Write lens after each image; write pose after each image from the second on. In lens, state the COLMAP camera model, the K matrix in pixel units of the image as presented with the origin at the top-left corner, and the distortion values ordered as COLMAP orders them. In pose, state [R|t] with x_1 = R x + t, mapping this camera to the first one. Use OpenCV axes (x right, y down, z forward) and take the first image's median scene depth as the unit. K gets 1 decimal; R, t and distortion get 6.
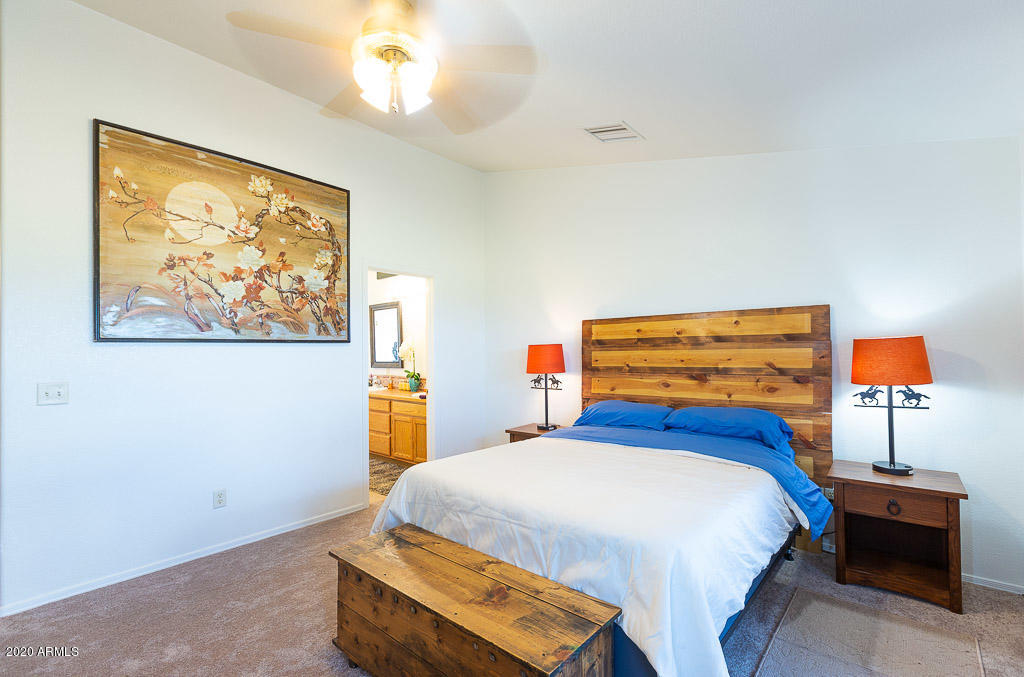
lens RADIAL K [[453.2, 0, 507.9], [0, 453.2, 344.0], [0, 0, 1]] dist [-0.003739, 0.000095]
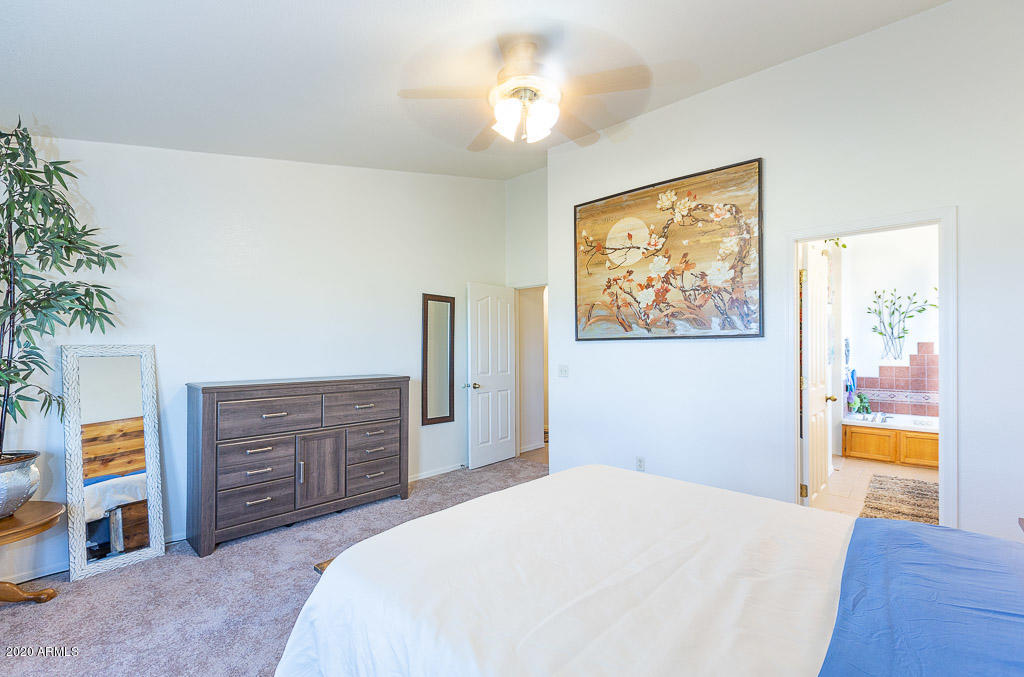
lens RADIAL K [[453.2, 0, 503.7], [0, 453.2, 346.9], [0, 0, 1]] dist [-0.003739, 0.000095]
pose [[-0.029126, 0.005300, -0.999562, 0.557743], [0.020259, 0.999784, 0.004710, 0.002325], [0.999370, -0.020113, -0.029227, 0.581571]]
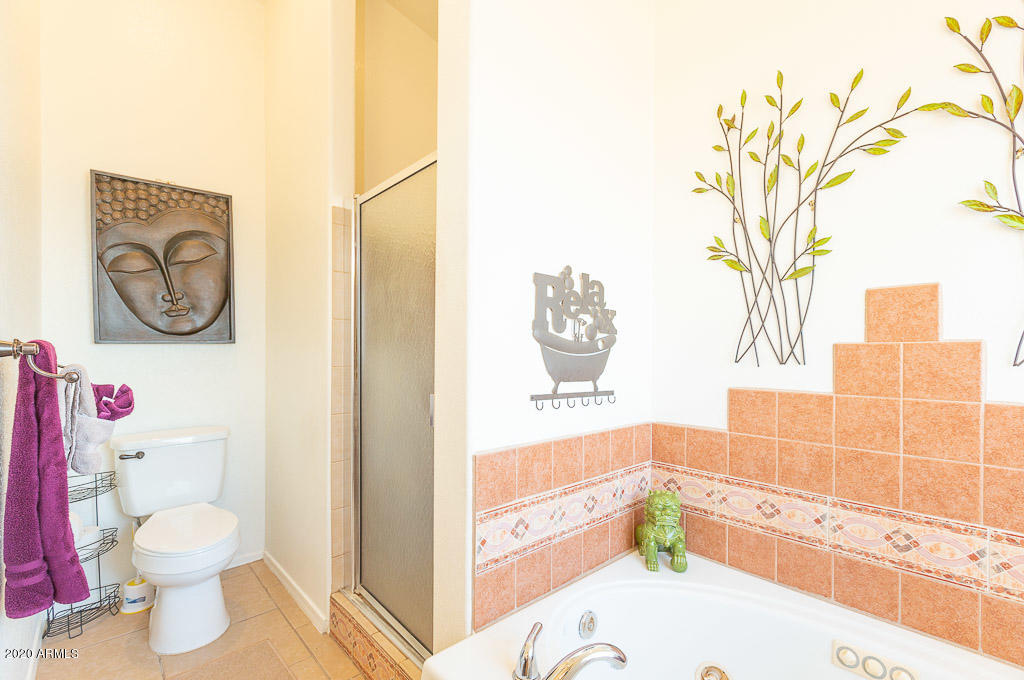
lens RADIAL K [[453.2, 0, 505.6], [0, 453.2, 357.0], [0, 0, 1]] dist [-0.003739, 0.000095]
pose [[-0.122085, 0.017641, -0.992363, -0.757573], [0.020737, 0.999669, 0.015220, 0.070166], [0.992303, -0.018720, -0.122410, 1.821081]]
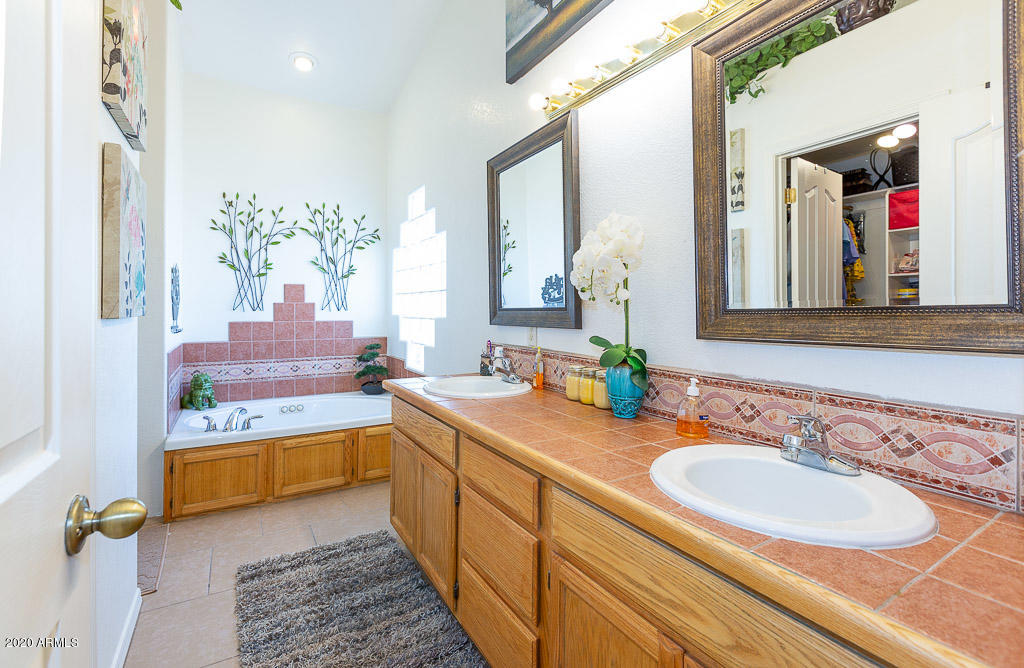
lens RADIAL K [[454.9, 0, 523.7], [0, 454.9, 307.7], [0, 0, 1]] dist [-0.002035, -0.000033]
pose [[0.959656, 0.010936, -0.280963, -0.311146], [-0.005790, 0.999800, 0.019140, 0.057815], [0.281117, -0.016742, 0.959528, 1.186673]]
